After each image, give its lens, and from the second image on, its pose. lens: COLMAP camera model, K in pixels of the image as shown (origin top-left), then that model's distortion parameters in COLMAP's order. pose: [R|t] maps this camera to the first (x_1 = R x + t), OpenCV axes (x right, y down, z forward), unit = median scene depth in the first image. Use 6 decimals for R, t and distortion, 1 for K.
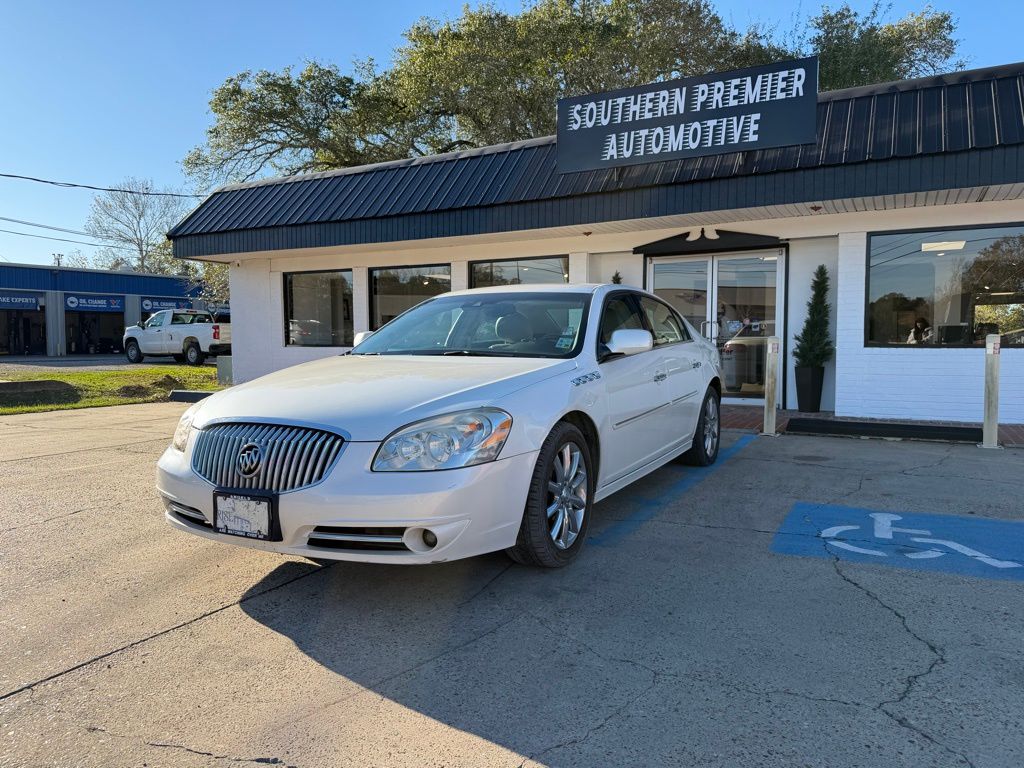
lens RADIAL K [[722.0, 0, 511.3], [0, 722.0, 380.9], [0, 0, 1]] dist [0.016521, -0.025733]
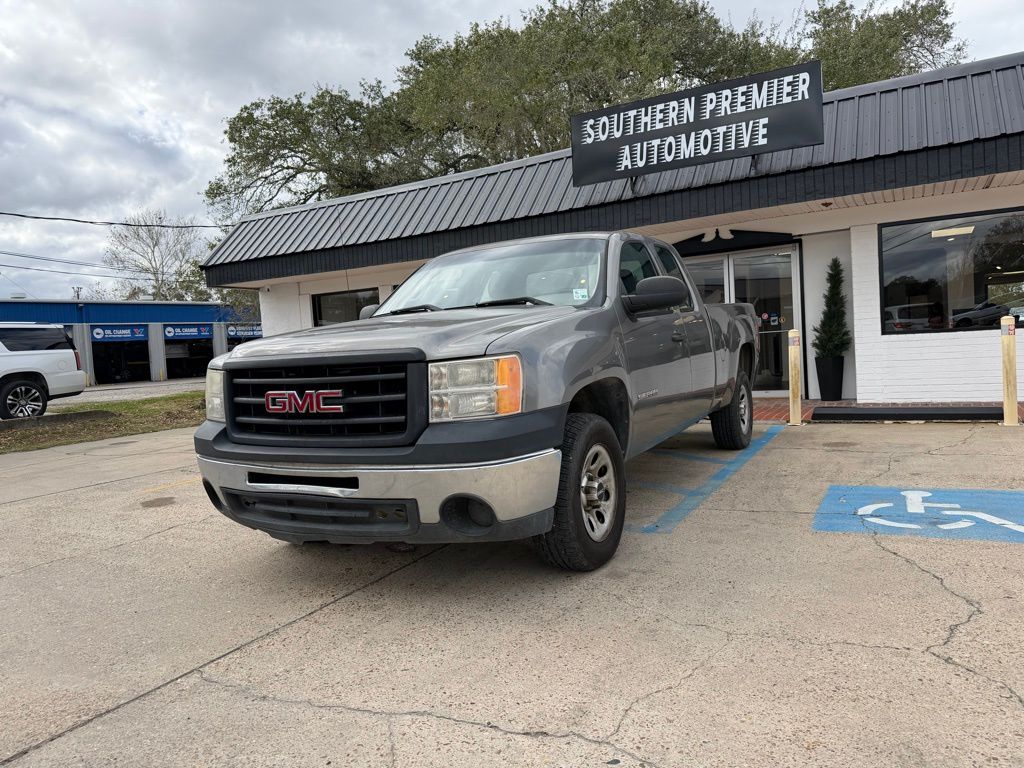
lens RADIAL K [[718.2, 0, 505.7], [0, 718.2, 379.6], [0, 0, 1]] dist [0.020873, -0.028827]
pose [[0.998129, -0.055931, -0.024701, -0.027647], [0.055691, 0.998395, -0.010297, -0.002343], [0.025238, 0.008902, 0.999642, -0.043271]]
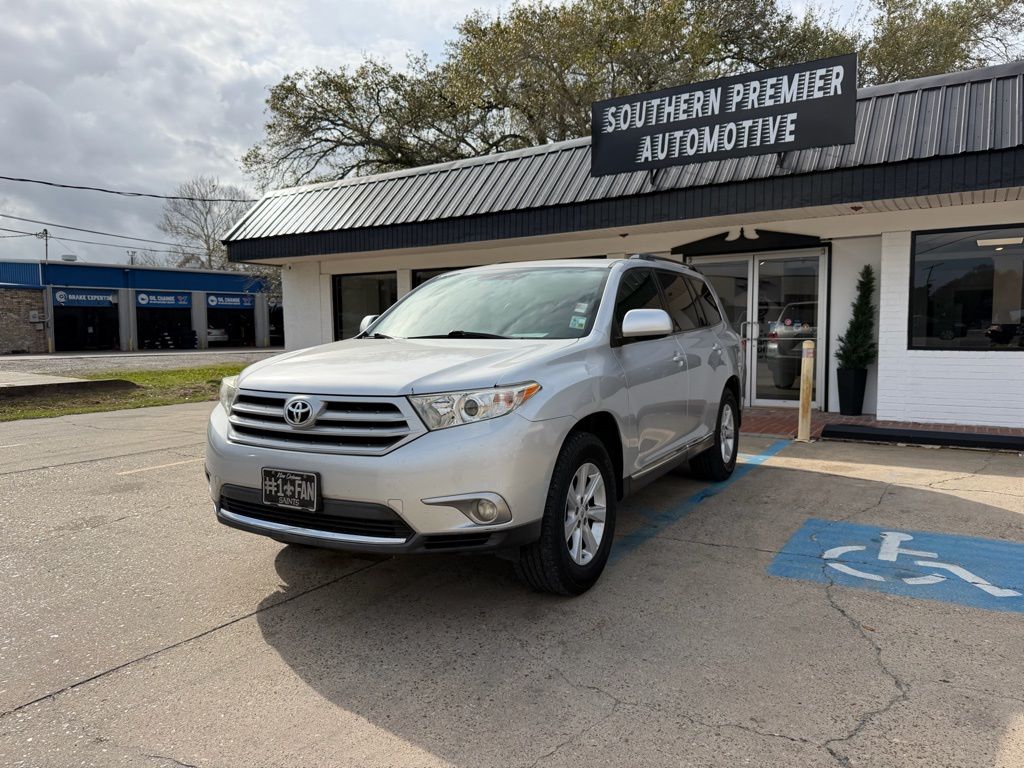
lens RADIAL K [[722.5, 0, 512.0], [0, 722.5, 388.1], [0, 0, 1]] dist [0.001571, -0.005073]
pose [[0.996916, 0.000234, -0.078478, 0.034308], [0.001673, 0.999705, 0.024232, -0.020482], [0.078461, -0.024289, 0.996621, -0.012703]]
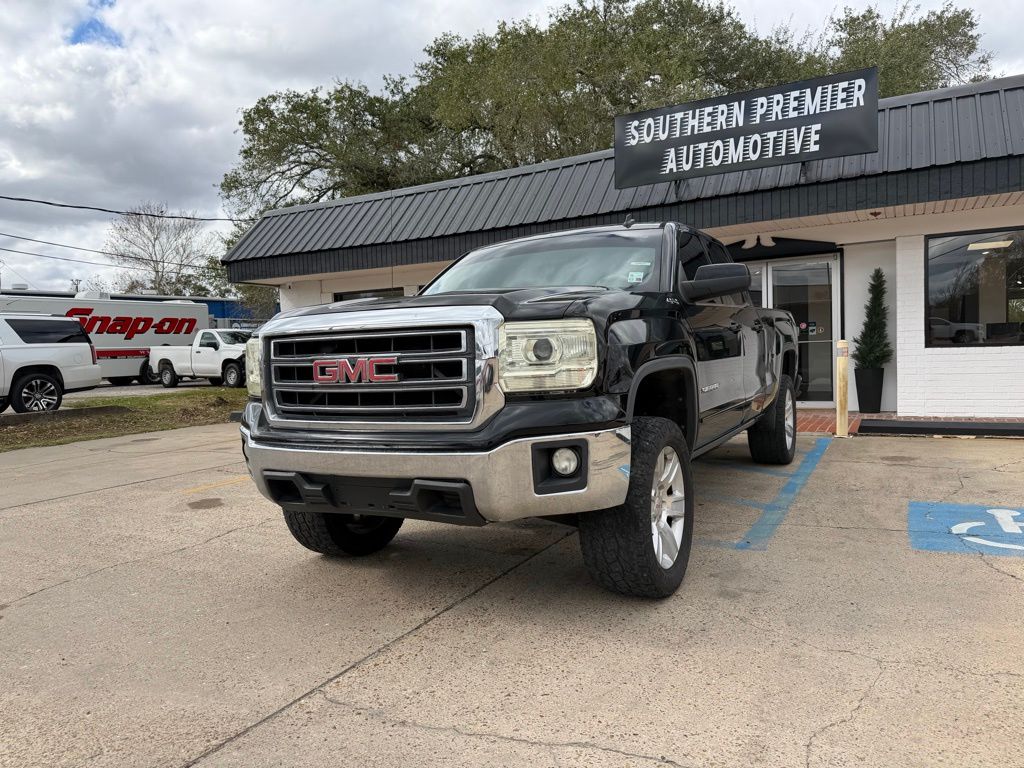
lens RADIAL K [[722.5, 0, 512.0], [0, 722.5, 388.1], [0, 0, 1]] dist [0.001571, -0.005073]
pose [[0.999360, -0.033147, -0.013439, -0.086673], [0.033114, 0.999448, -0.002672, -0.006591], [0.013521, 0.002226, 0.999906, -0.027360]]
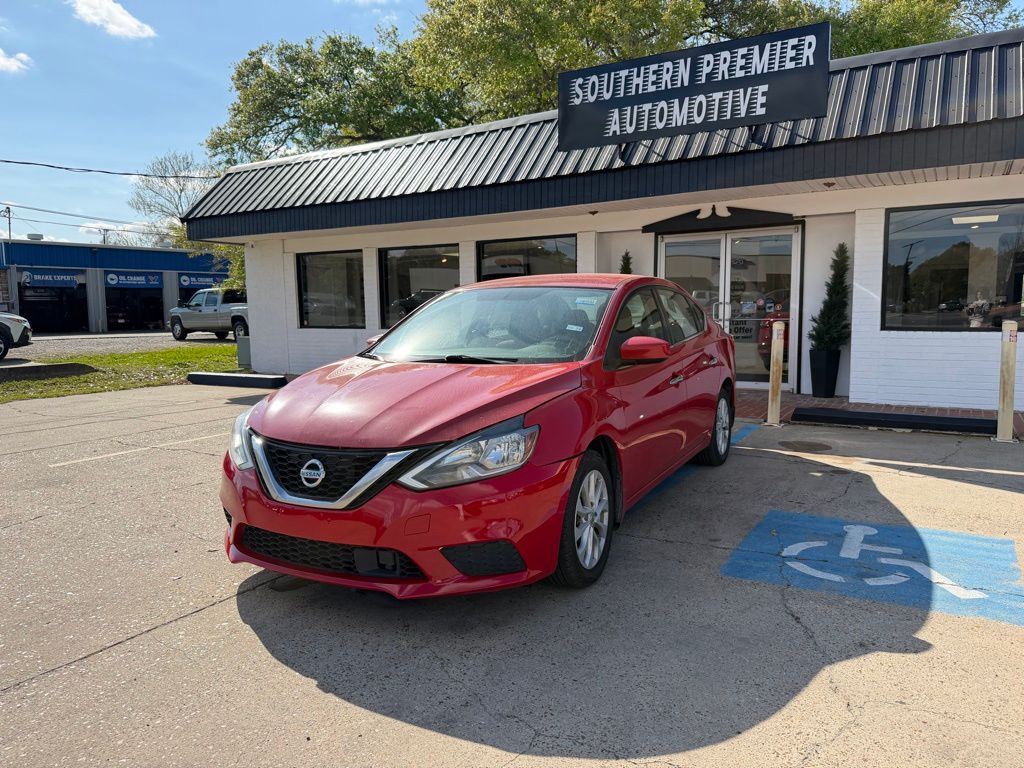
lens RADIAL K [[723.4, 0, 515.6], [0, 723.4, 383.5], [0, 0, 1]] dist [0.002512, -0.005479]
pose [[0.998661, -0.003338, -0.051625, 0.058970], [0.005710, 0.998932, 0.045854, -0.024219], [0.051417, -0.046087, 0.997613, 0.023110]]
